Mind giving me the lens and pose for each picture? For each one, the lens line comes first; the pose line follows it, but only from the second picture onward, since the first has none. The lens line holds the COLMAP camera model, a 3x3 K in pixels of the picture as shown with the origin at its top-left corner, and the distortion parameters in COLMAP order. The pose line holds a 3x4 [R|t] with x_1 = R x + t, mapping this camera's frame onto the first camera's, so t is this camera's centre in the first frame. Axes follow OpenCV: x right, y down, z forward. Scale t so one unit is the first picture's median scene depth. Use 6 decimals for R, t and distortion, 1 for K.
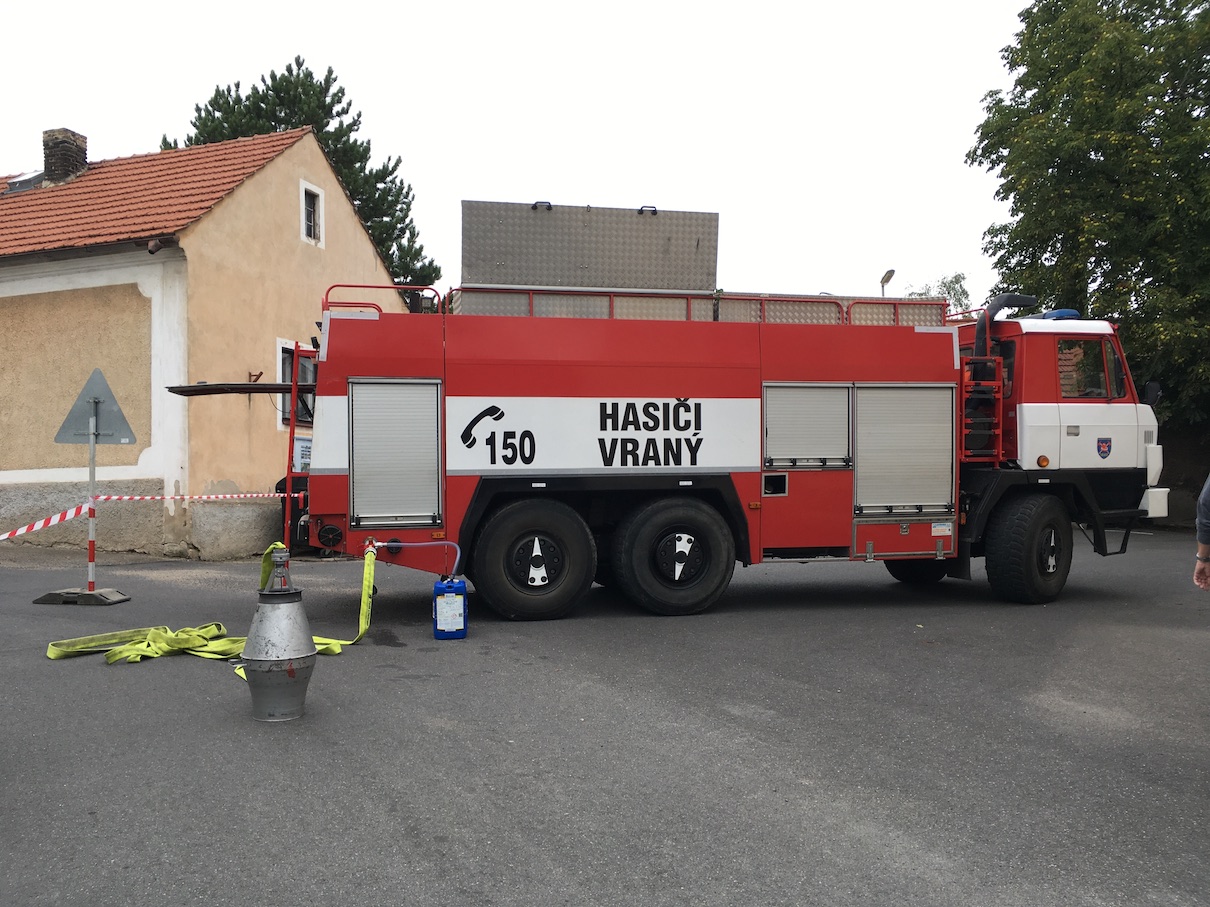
lens RADIAL K [[1024.6, 0, 597.1], [0, 1024.6, 458.1], [0, 0, 1]] dist [0.081399, -0.109812]
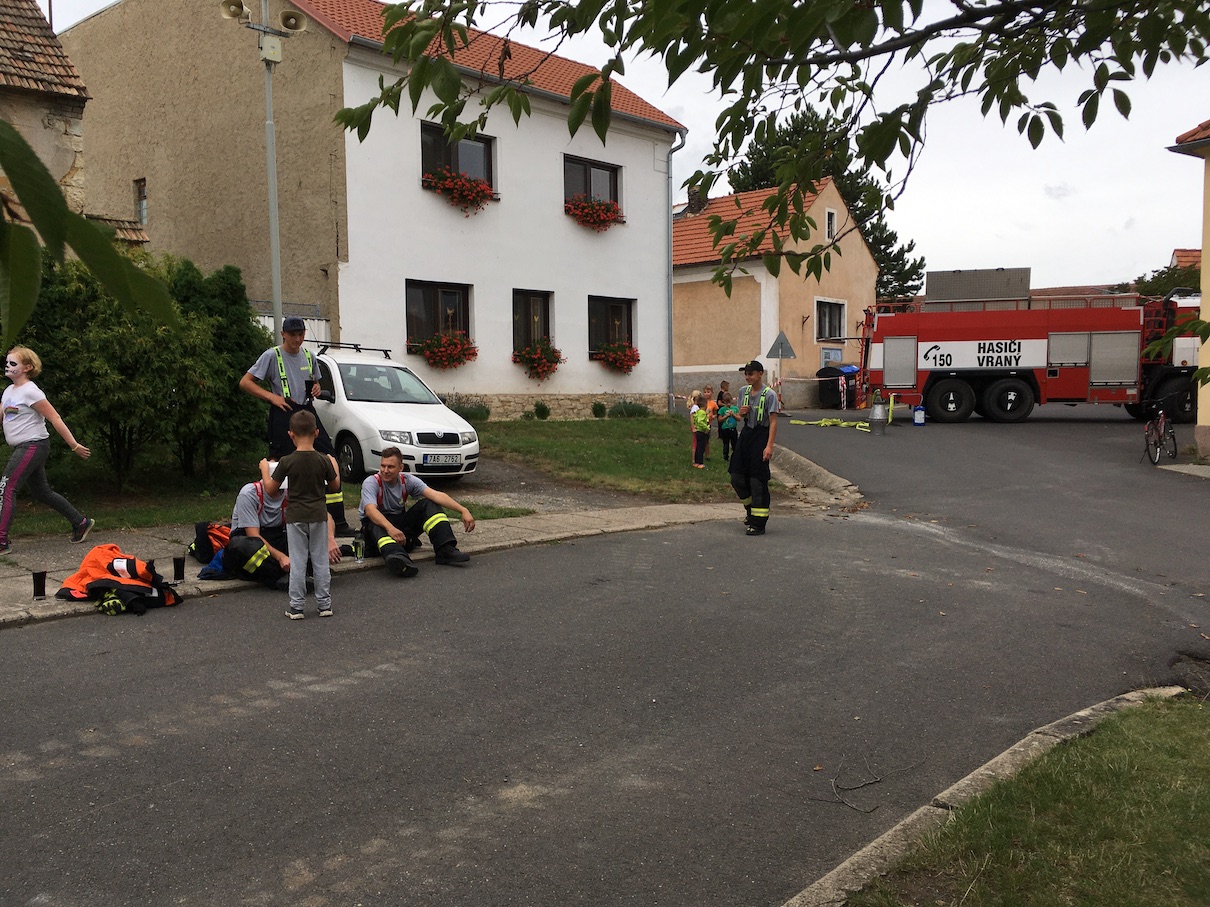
lens RADIAL K [[1024.6, 0, 597.1], [0, 1024.6, 458.1], [0, 0, 1]] dist [0.081399, -0.109812]
pose [[0.921123, 0.032750, -0.387892, 0.140293], [0.010953, 0.993880, 0.109924, -0.061340], [0.389118, -0.105502, 0.915127, -1.850719]]
